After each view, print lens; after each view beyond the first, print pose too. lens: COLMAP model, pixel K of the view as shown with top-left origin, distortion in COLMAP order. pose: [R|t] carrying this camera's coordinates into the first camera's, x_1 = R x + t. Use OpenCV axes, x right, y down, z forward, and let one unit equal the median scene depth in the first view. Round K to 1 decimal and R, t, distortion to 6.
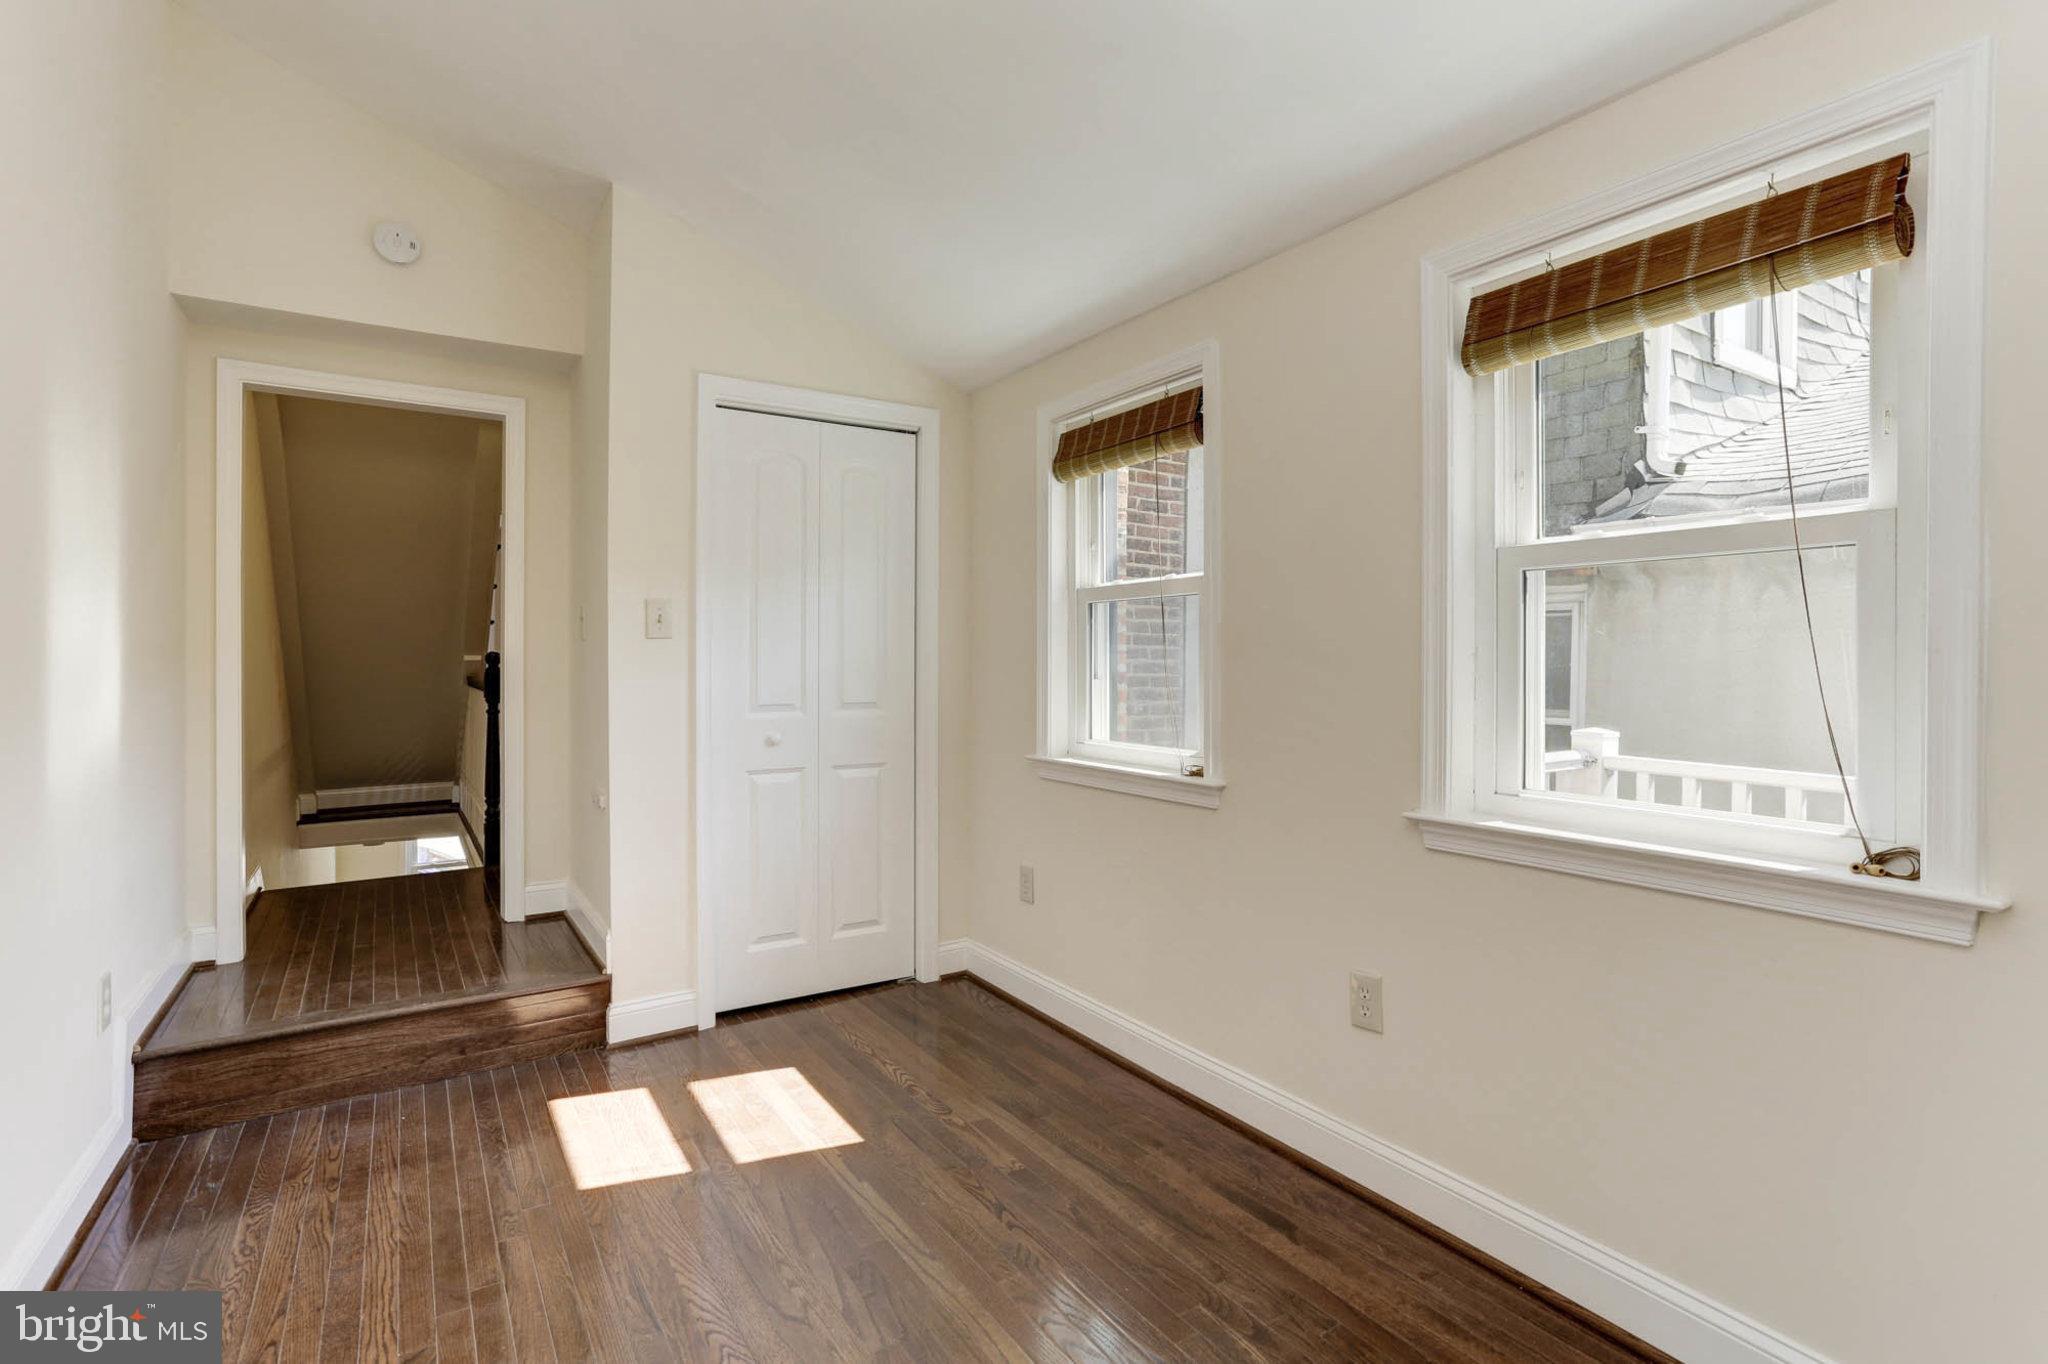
lens RADIAL K [[1007.4, 0, 1022.0], [0, 1007.4, 655.7], [0, 0, 1]] dist [-0.051169, 0.031755]
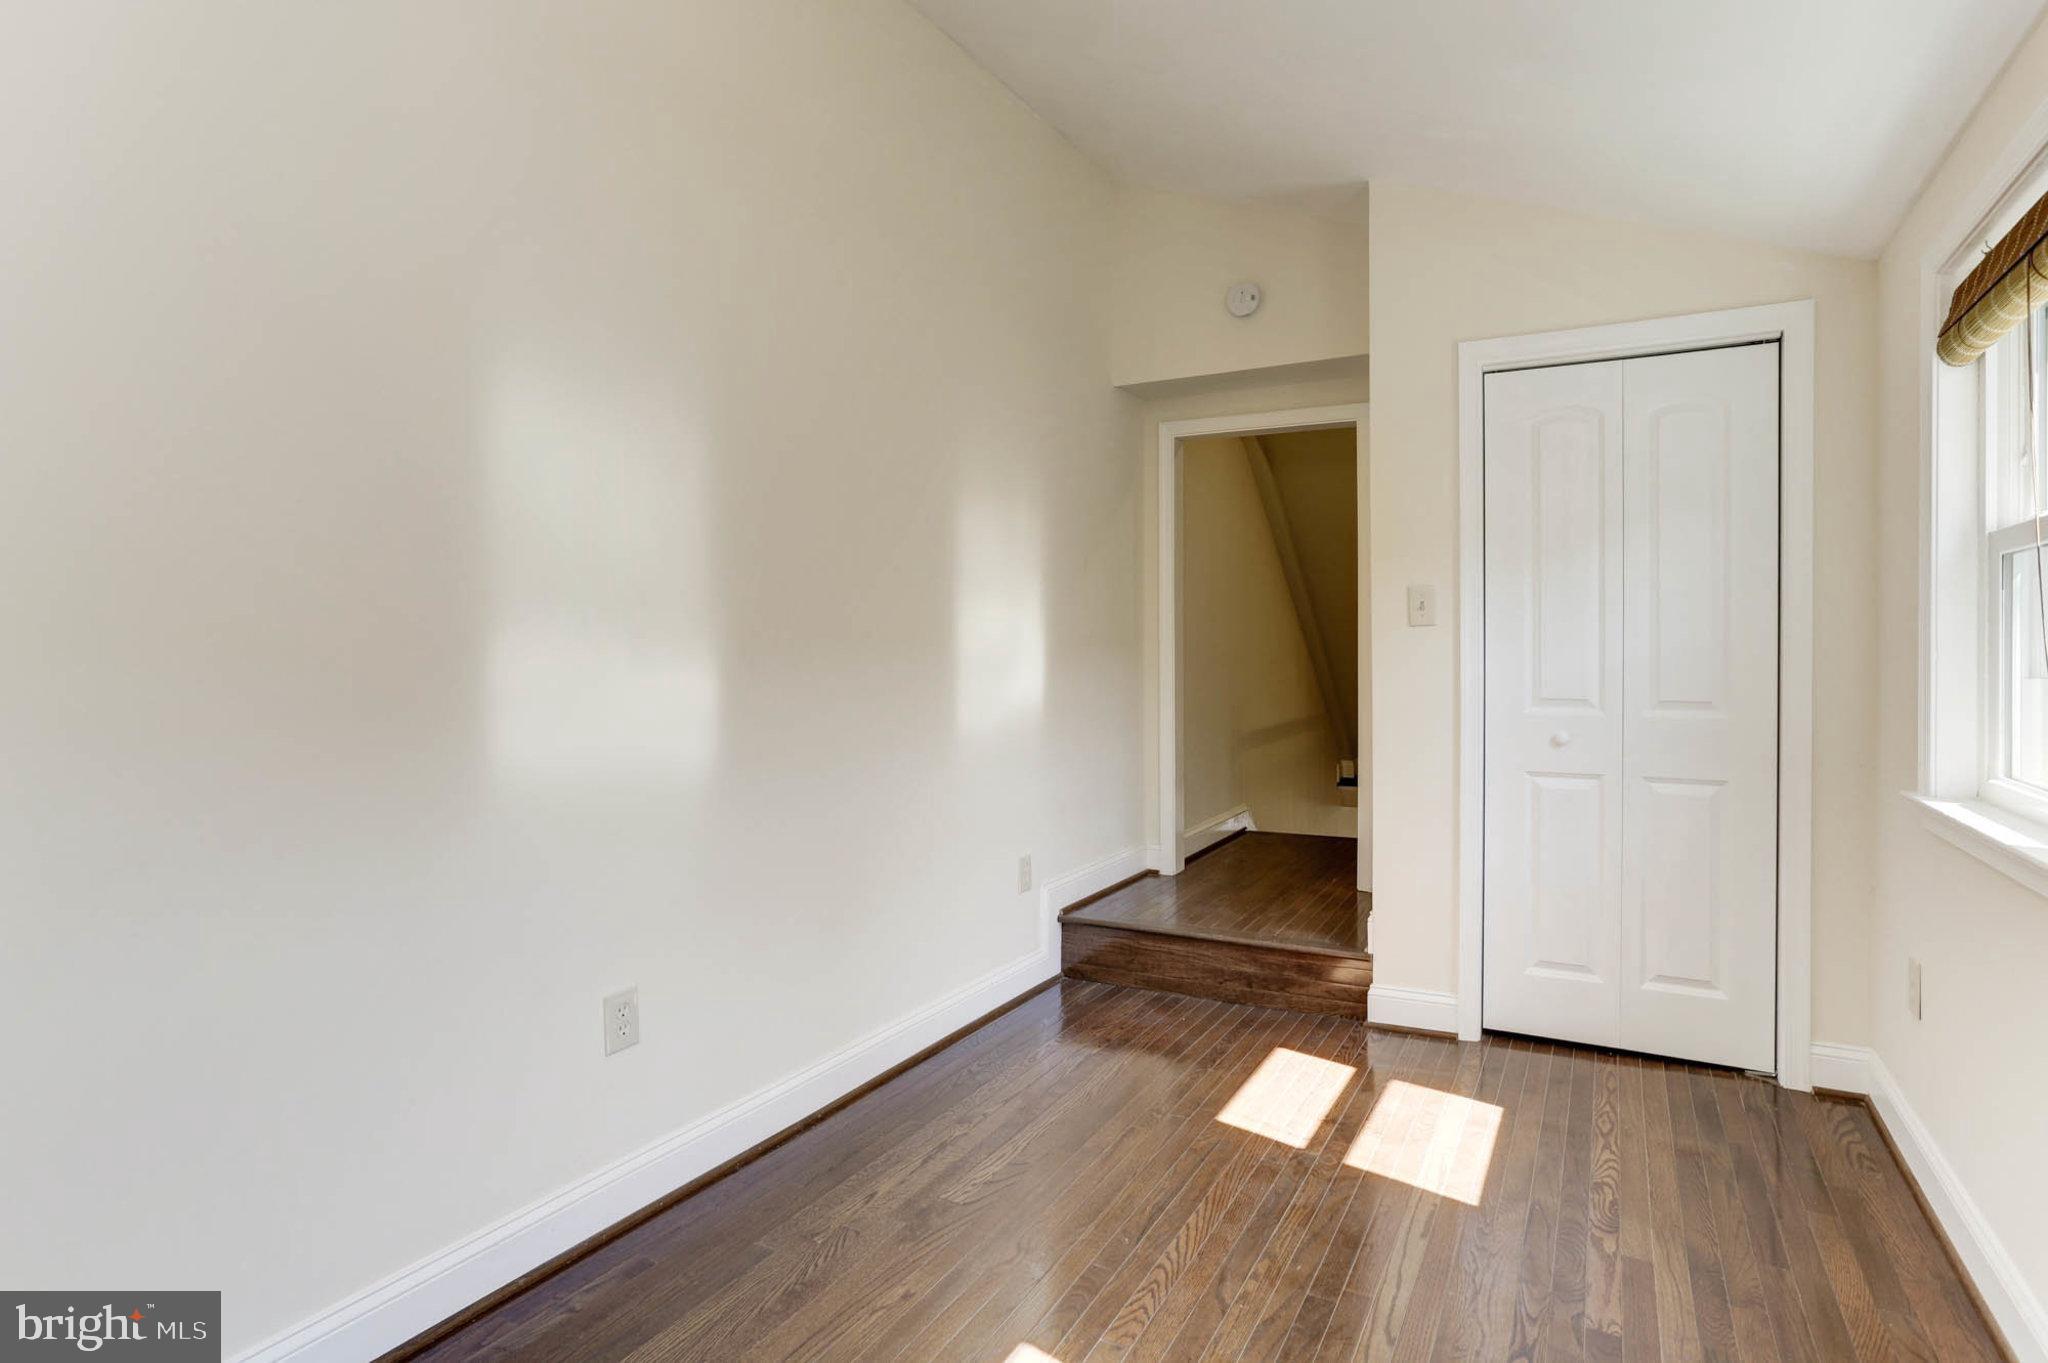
lens RADIAL K [[1007.4, 0, 1022.0], [0, 1007.4, 655.2], [0, 0, 1]] dist [-0.051169, 0.031755]
pose [[0.470306, 0.004903, -0.882490, 0.343486], [0.007222, 0.999930, 0.009404, -0.001016], [0.882474, -0.010797, 0.470238, 0.213290]]
